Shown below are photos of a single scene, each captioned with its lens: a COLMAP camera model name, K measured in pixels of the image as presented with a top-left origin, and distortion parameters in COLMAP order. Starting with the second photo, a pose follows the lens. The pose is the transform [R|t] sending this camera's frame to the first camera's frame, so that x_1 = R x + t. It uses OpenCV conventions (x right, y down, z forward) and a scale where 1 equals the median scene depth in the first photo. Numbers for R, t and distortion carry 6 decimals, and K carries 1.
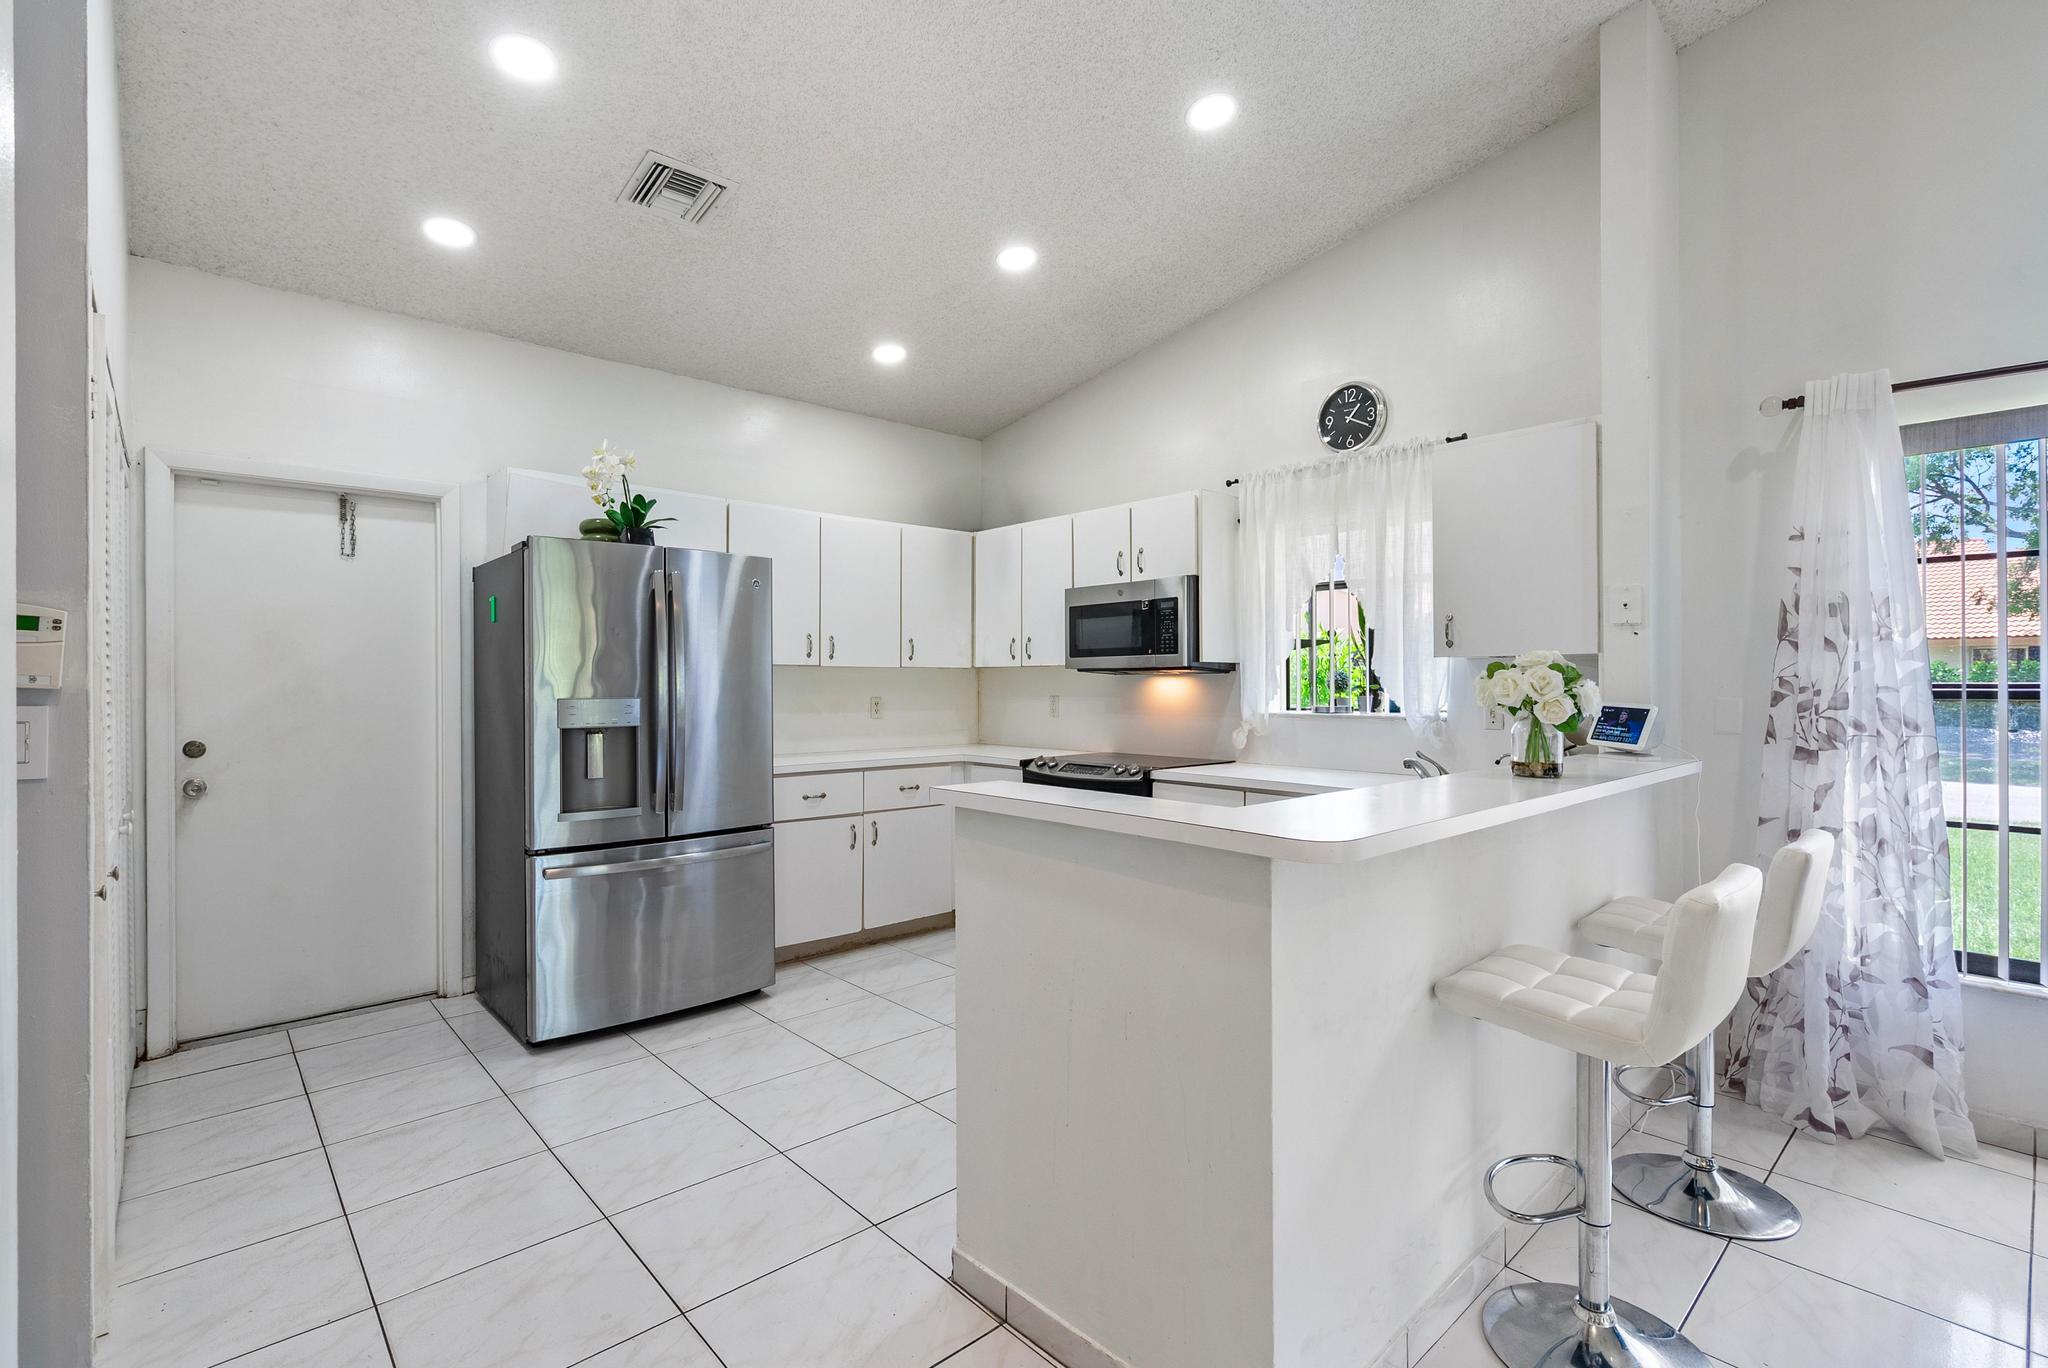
lens RADIAL K [[930.3, 0, 1024.0], [0, 930.3, 684.0], [0, 0, 1]] dist [-0.000960, 0.000036]
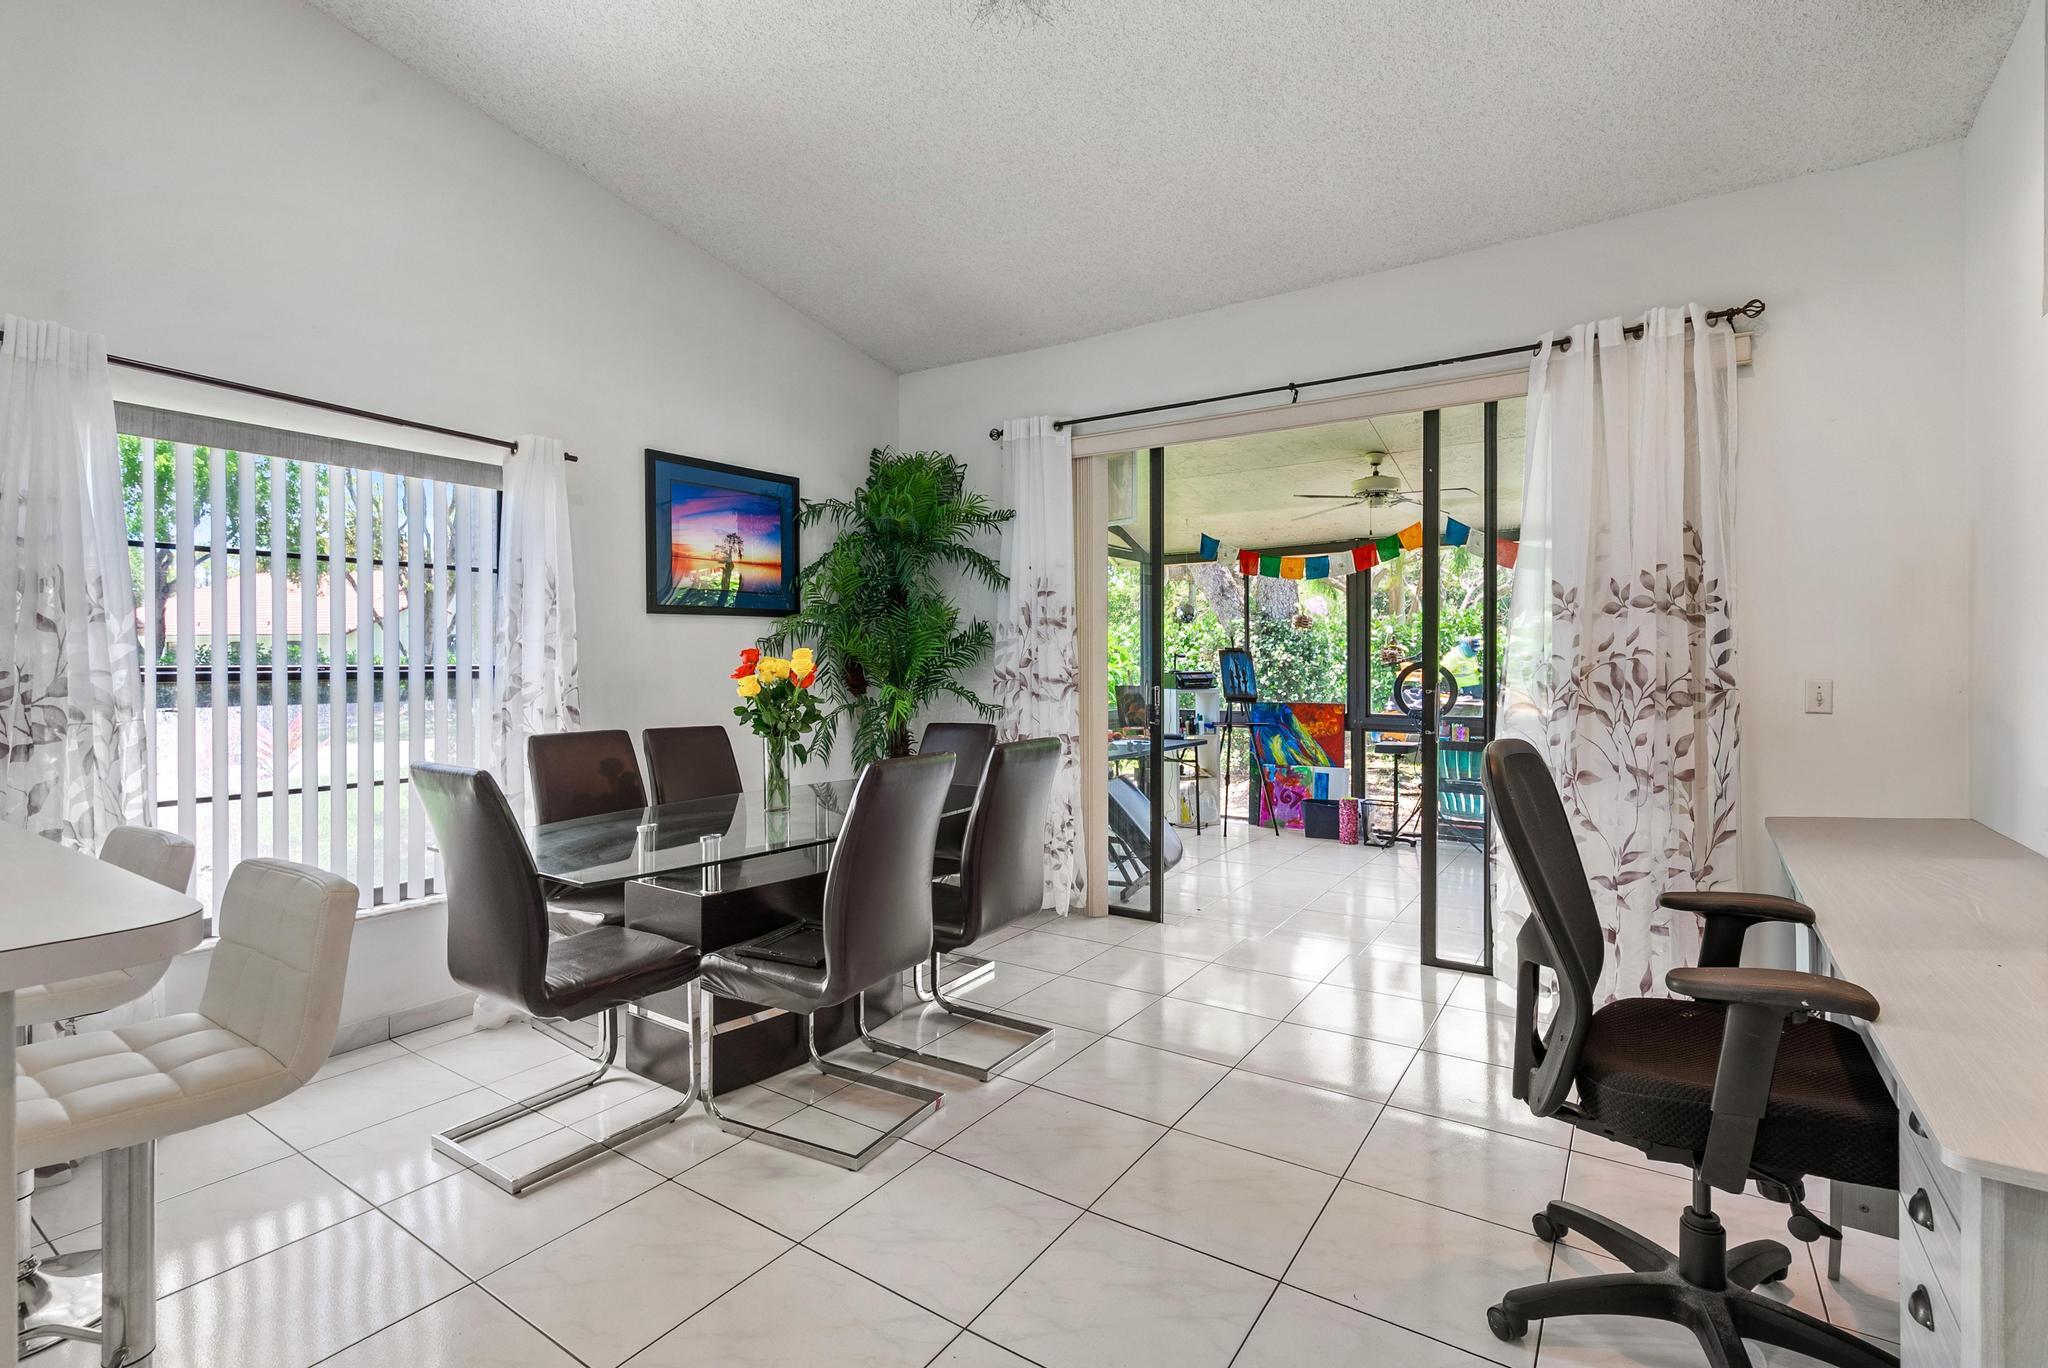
lens RADIAL K [[941.8, 0, 1023.4], [0, 941.8, 668.0], [0, 0, 1]] dist [0.000493, 0.000885]
pose [[-0.240570, -0.004184, 0.970623, -0.172967], [0.005506, 0.999969, 0.005676, -0.000191], [-0.970616, 0.006710, -0.240539, 0.237673]]
